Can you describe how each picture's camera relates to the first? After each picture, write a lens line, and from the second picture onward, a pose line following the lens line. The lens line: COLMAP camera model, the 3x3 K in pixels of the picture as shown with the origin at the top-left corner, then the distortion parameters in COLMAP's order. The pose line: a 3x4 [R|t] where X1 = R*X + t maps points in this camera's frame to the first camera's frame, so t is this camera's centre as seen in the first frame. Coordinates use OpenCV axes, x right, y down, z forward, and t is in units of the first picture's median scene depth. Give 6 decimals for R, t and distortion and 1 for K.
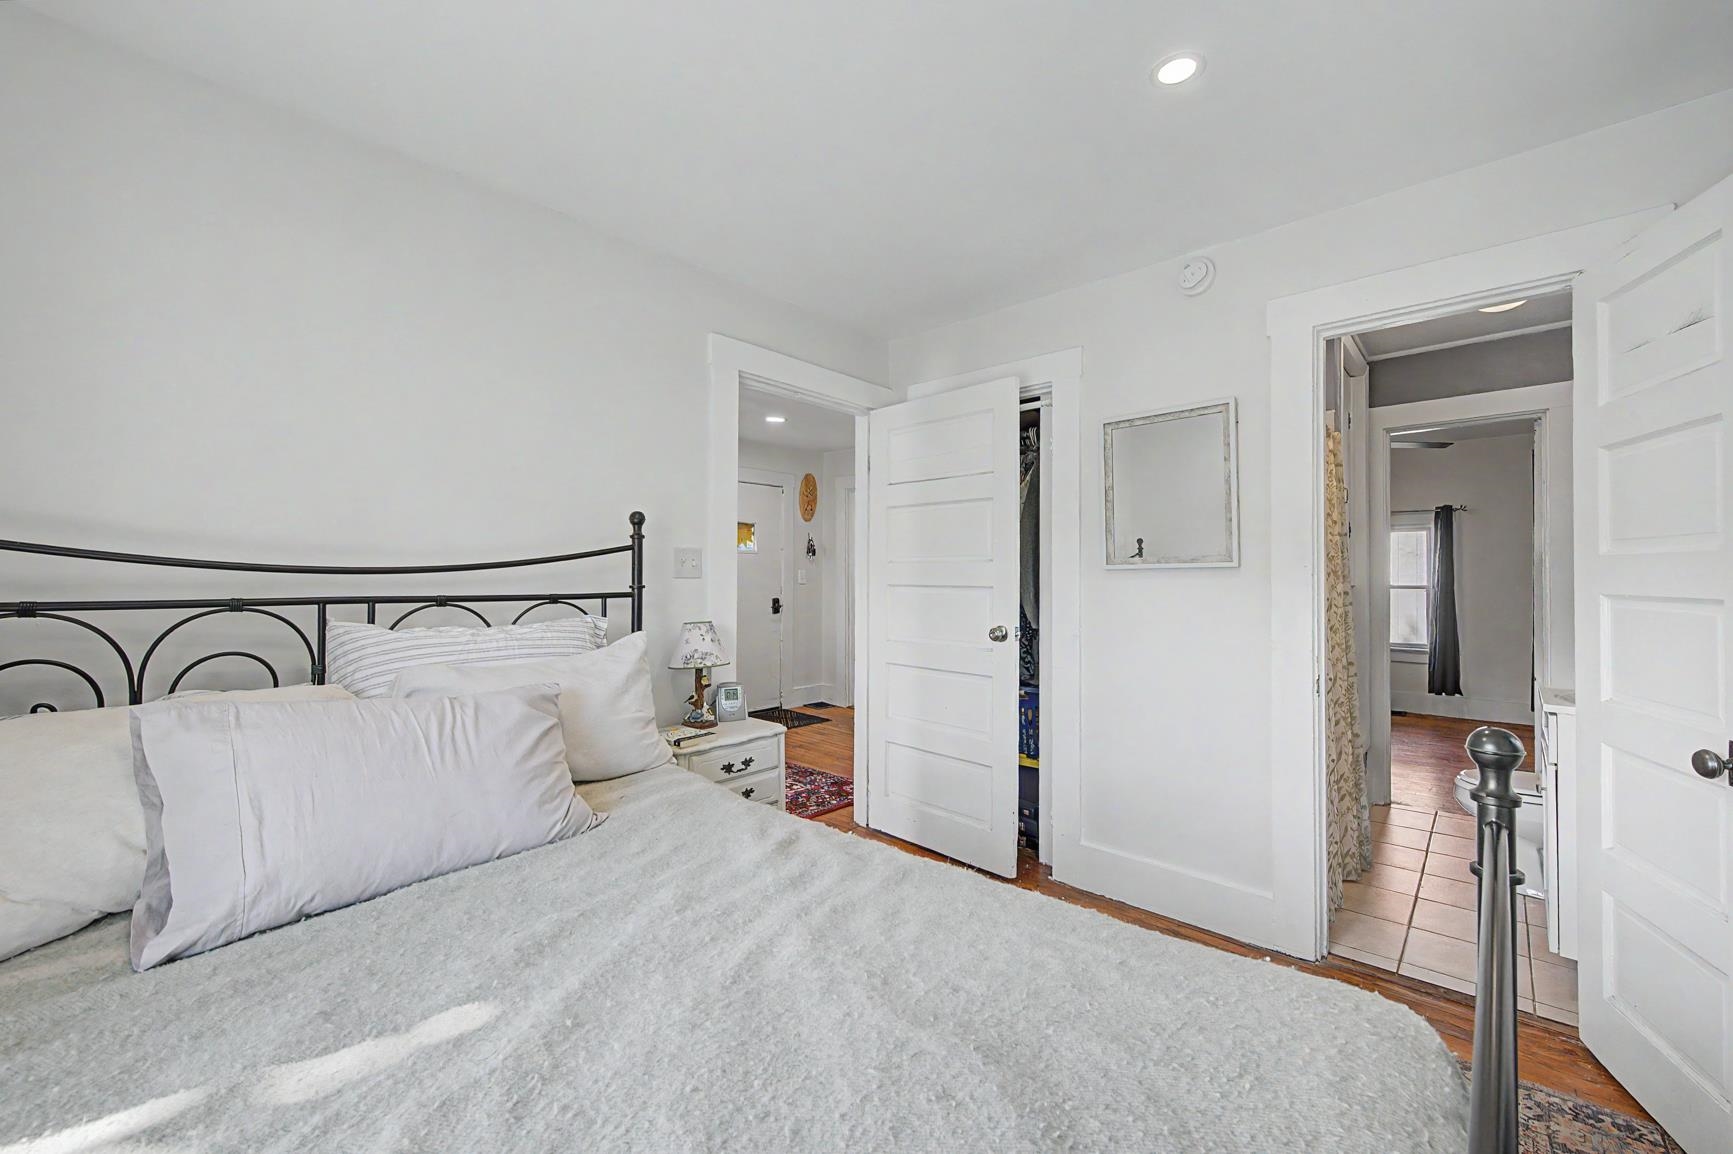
lens RADIAL K [[686.7, 0, 877.2], [0, 686.7, 571.7], [0, 0, 1]] dist [0.005940, -0.001806]
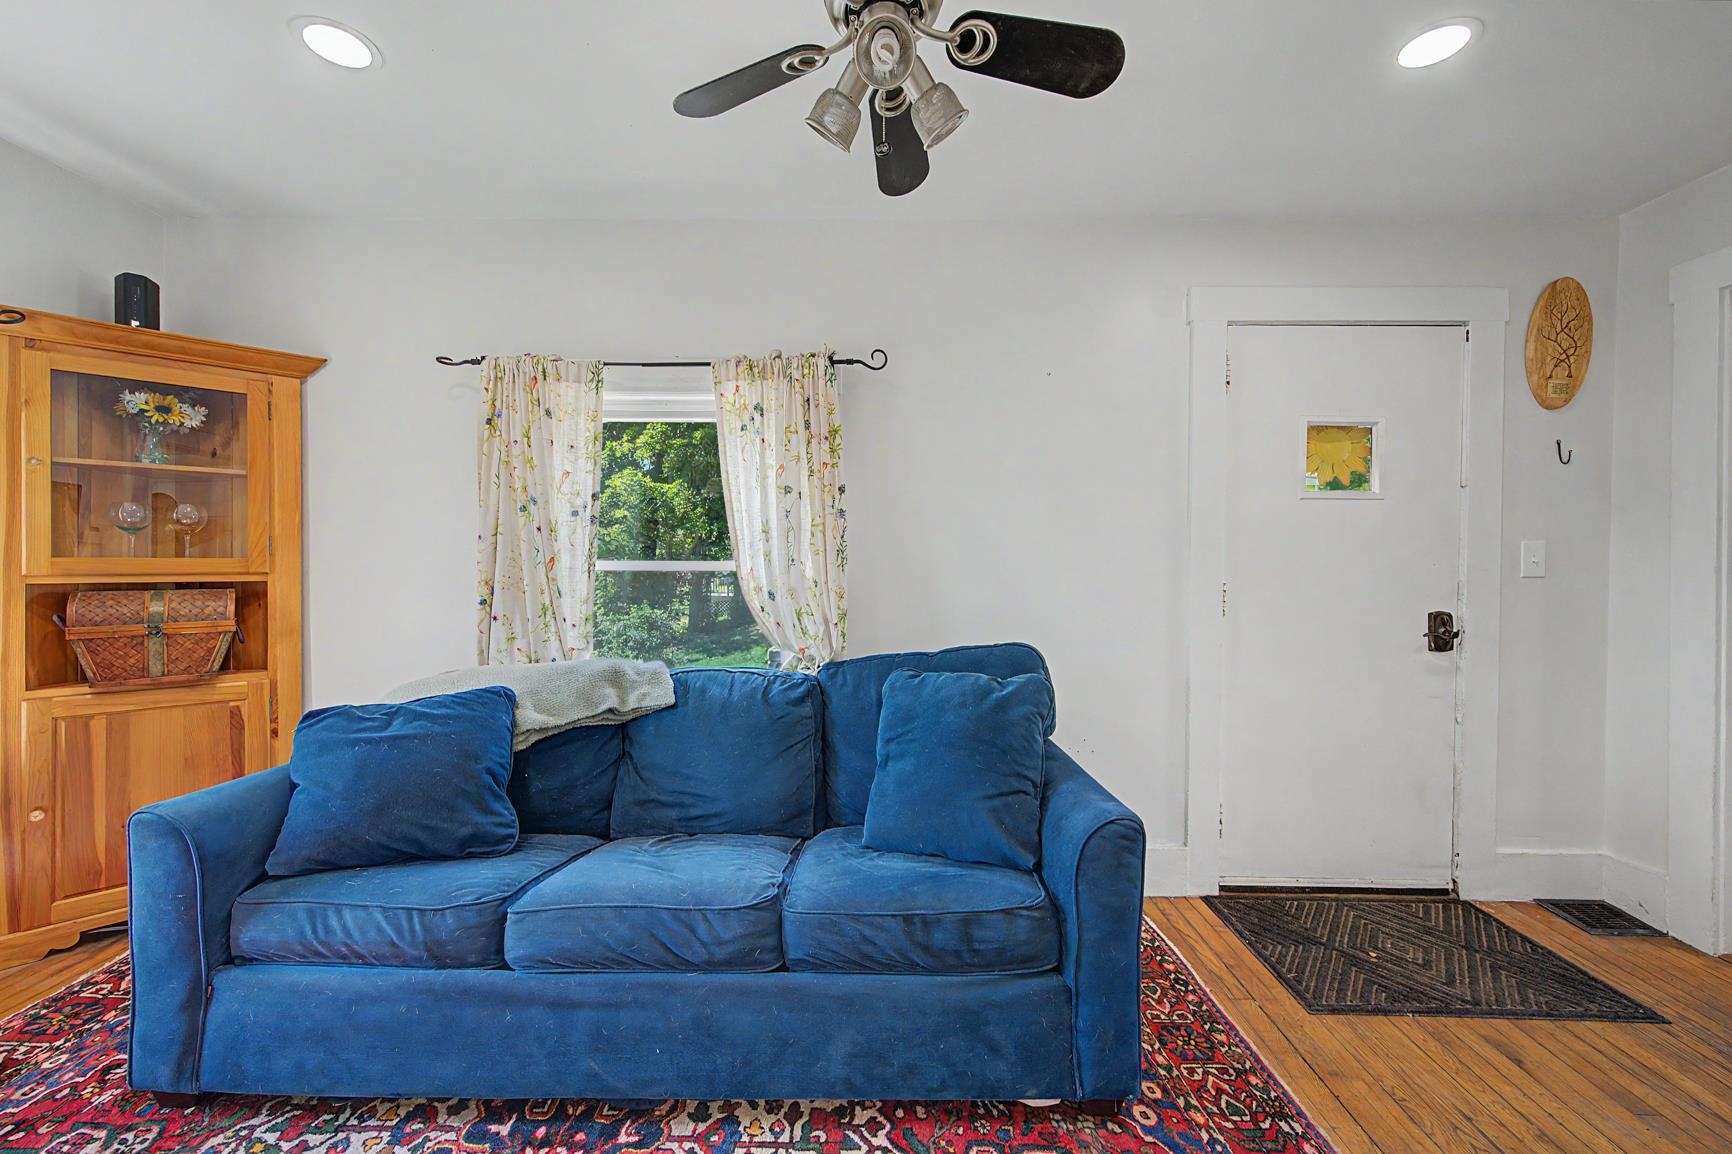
lens RADIAL K [[686.3, 0, 868.2], [0, 686.3, 567.6], [0, 0, 1]] dist [0.005940, -0.001806]
pose [[0.656541, 0.008931, -0.754237, -0.064867], [-0.005423, 0.999960, 0.007120, 0.012129], [0.754270, -0.000584, 0.656564, 0.486165]]
